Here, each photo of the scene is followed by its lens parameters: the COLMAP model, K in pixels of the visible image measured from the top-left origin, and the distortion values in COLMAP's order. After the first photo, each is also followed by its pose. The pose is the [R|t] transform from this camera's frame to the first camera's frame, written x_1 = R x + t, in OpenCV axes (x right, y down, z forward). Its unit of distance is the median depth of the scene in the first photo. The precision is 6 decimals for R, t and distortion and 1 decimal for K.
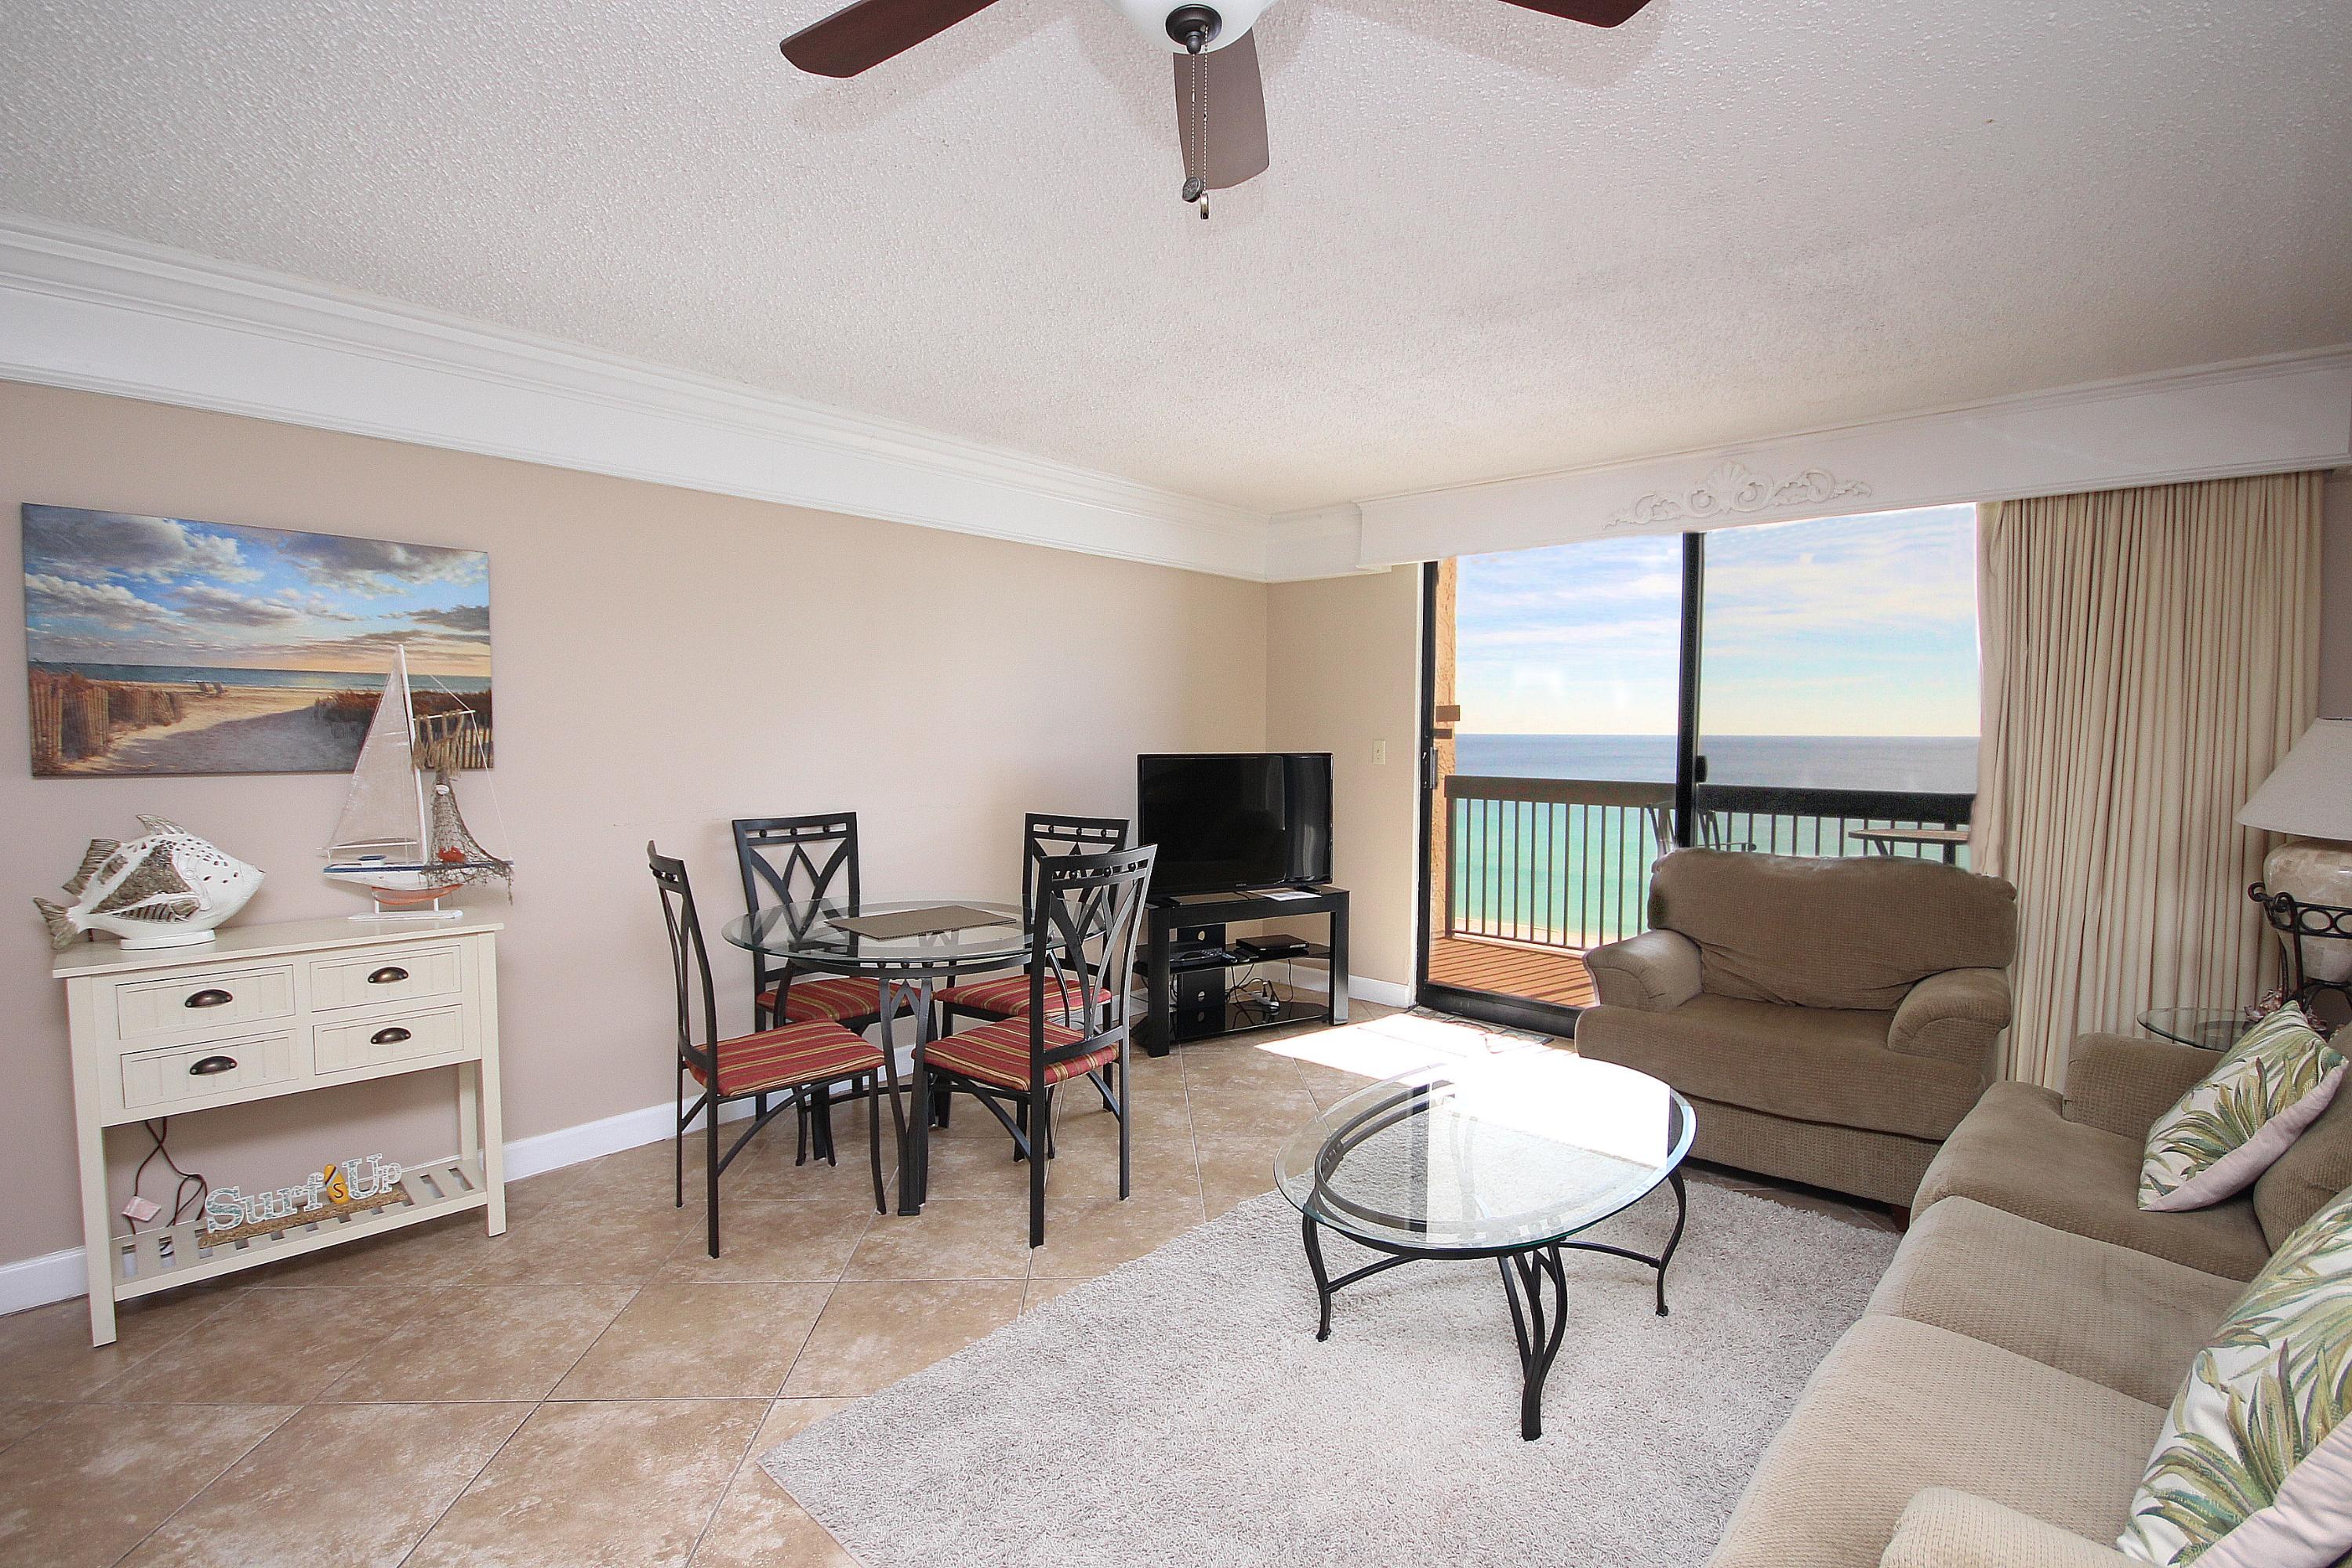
lens RADIAL K [[1105.8, 0, 1176.0], [0, 1105.8, 784.0], [0, 0, 1]] dist [0.014488, 0.000169]
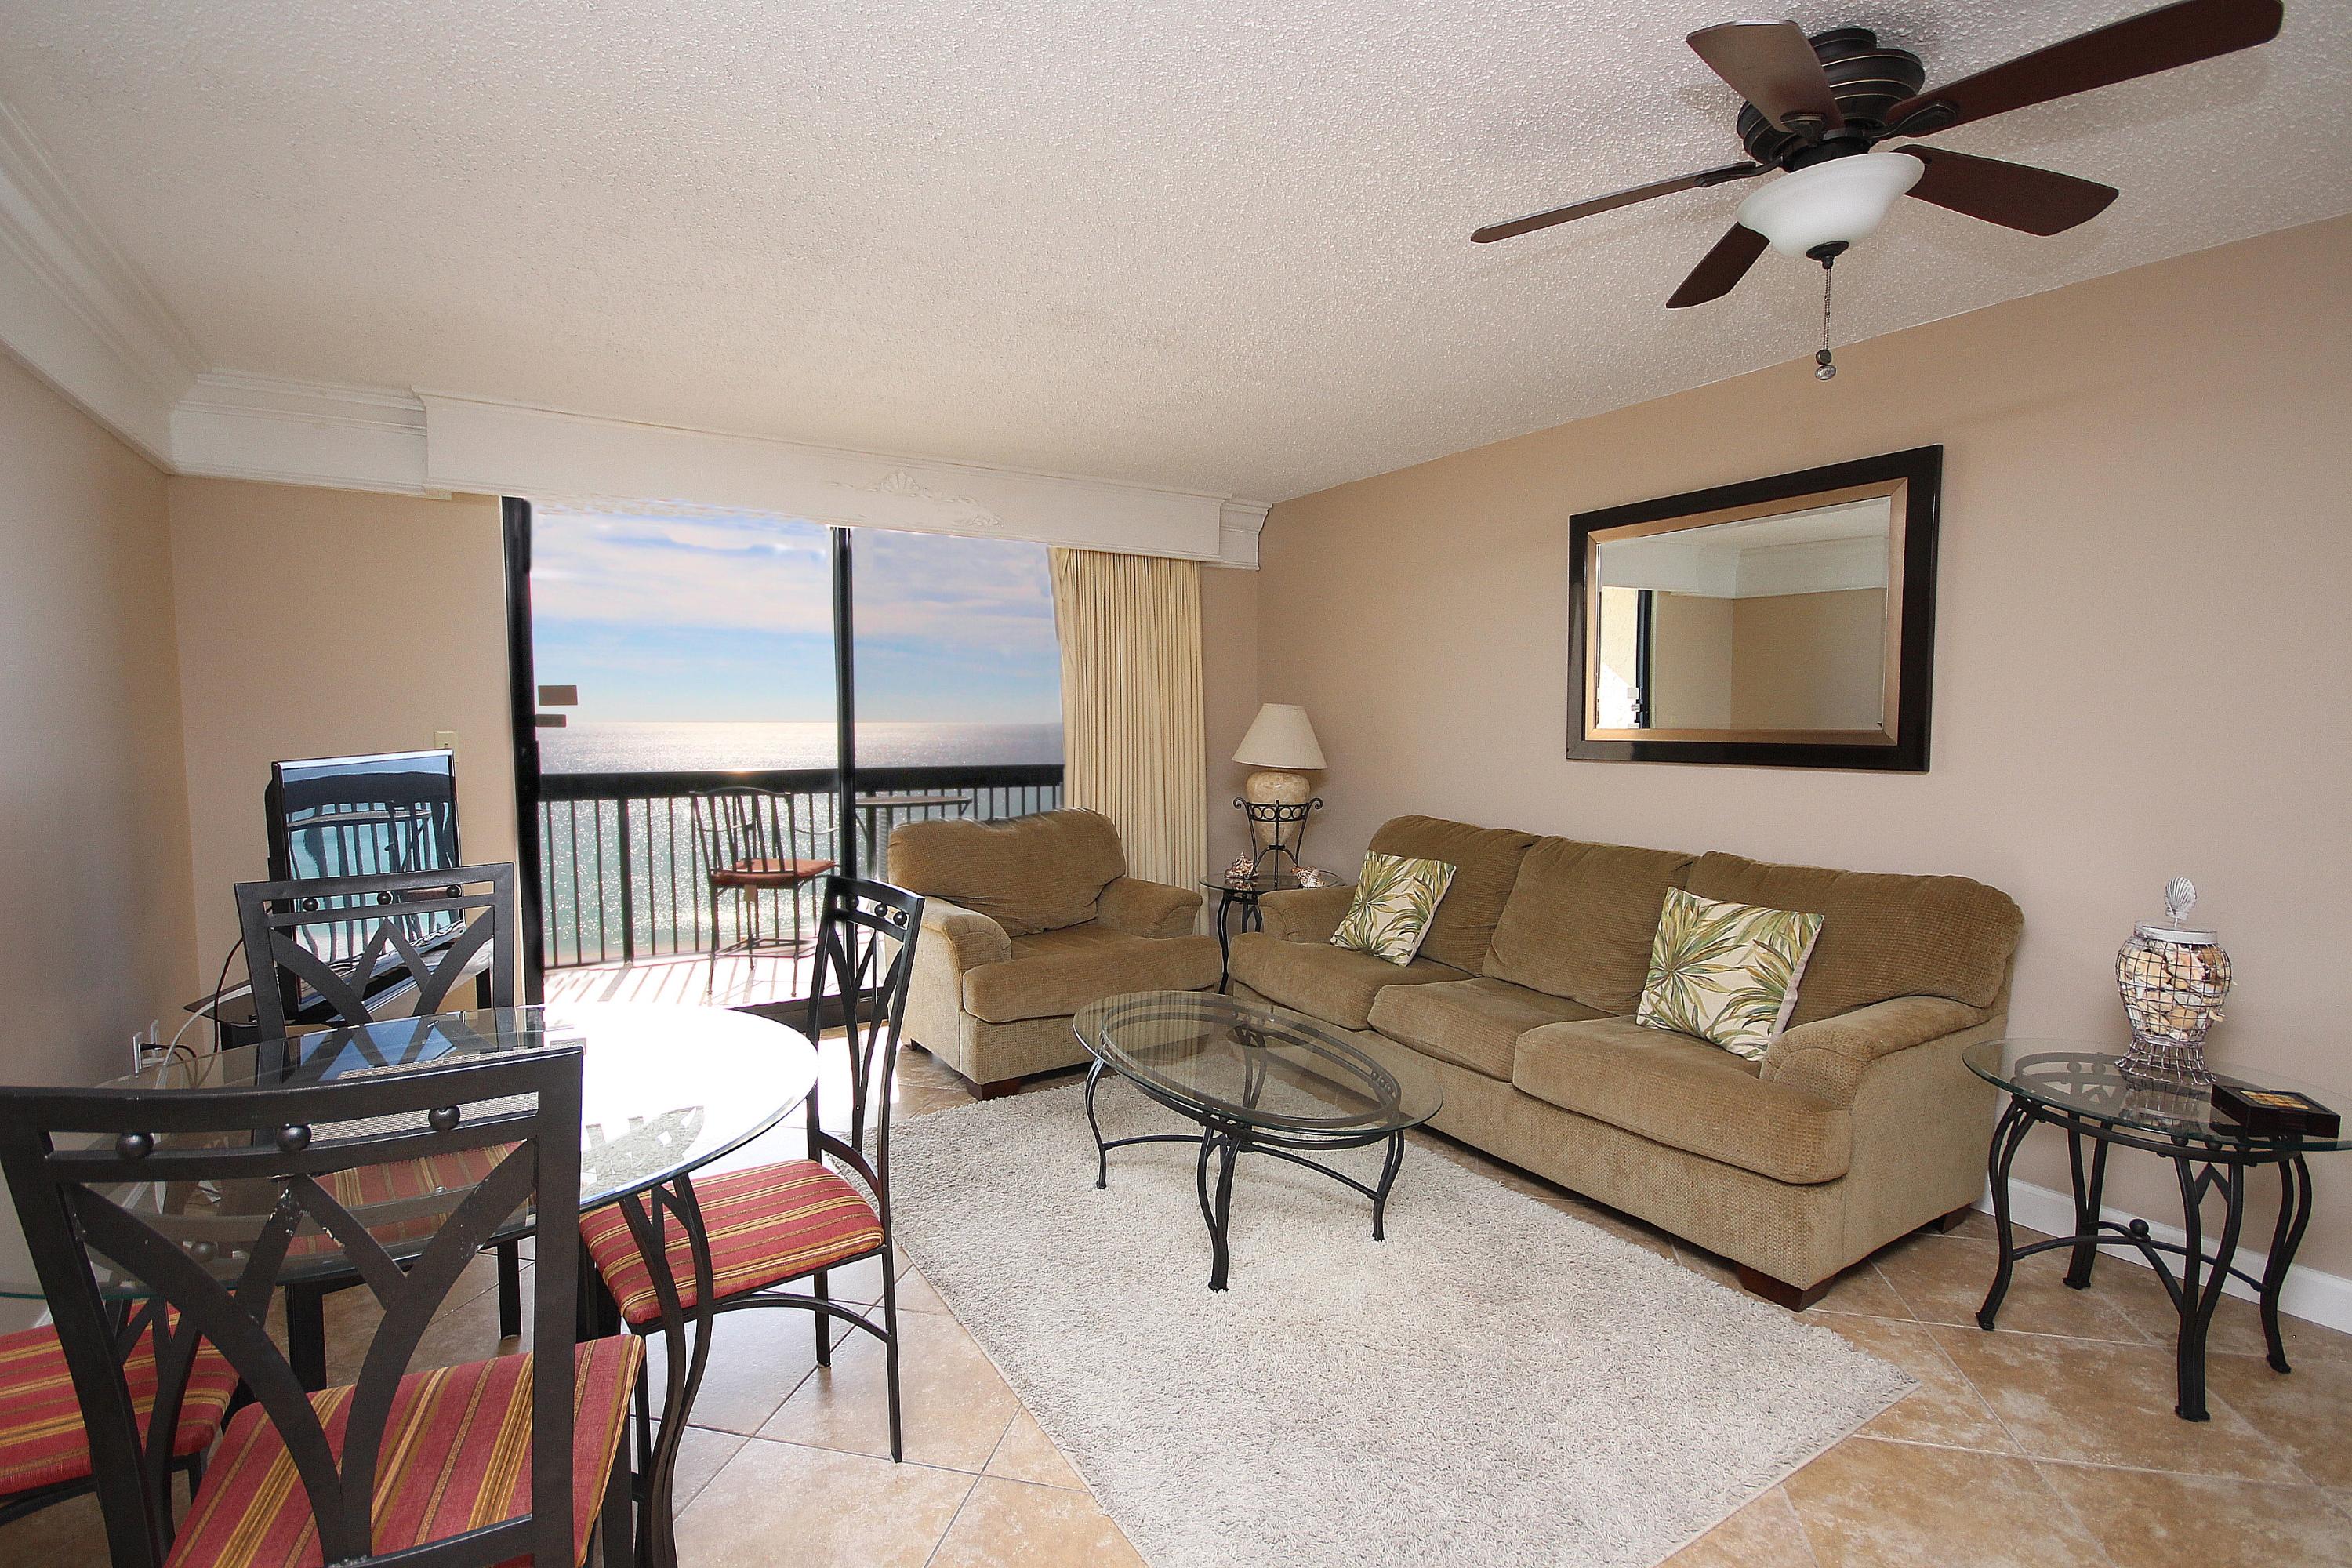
lens RADIAL K [[1105.8, 0, 1176.0], [0, 1105.8, 784.0], [0, 0, 1]] dist [0.014488, 0.000169]
pose [[0.277801, -0.068473, 0.958195, -0.406907], [0.059236, 0.996779, 0.054057, -0.016851], [-0.958811, 0.041743, 0.280962, 0.347876]]
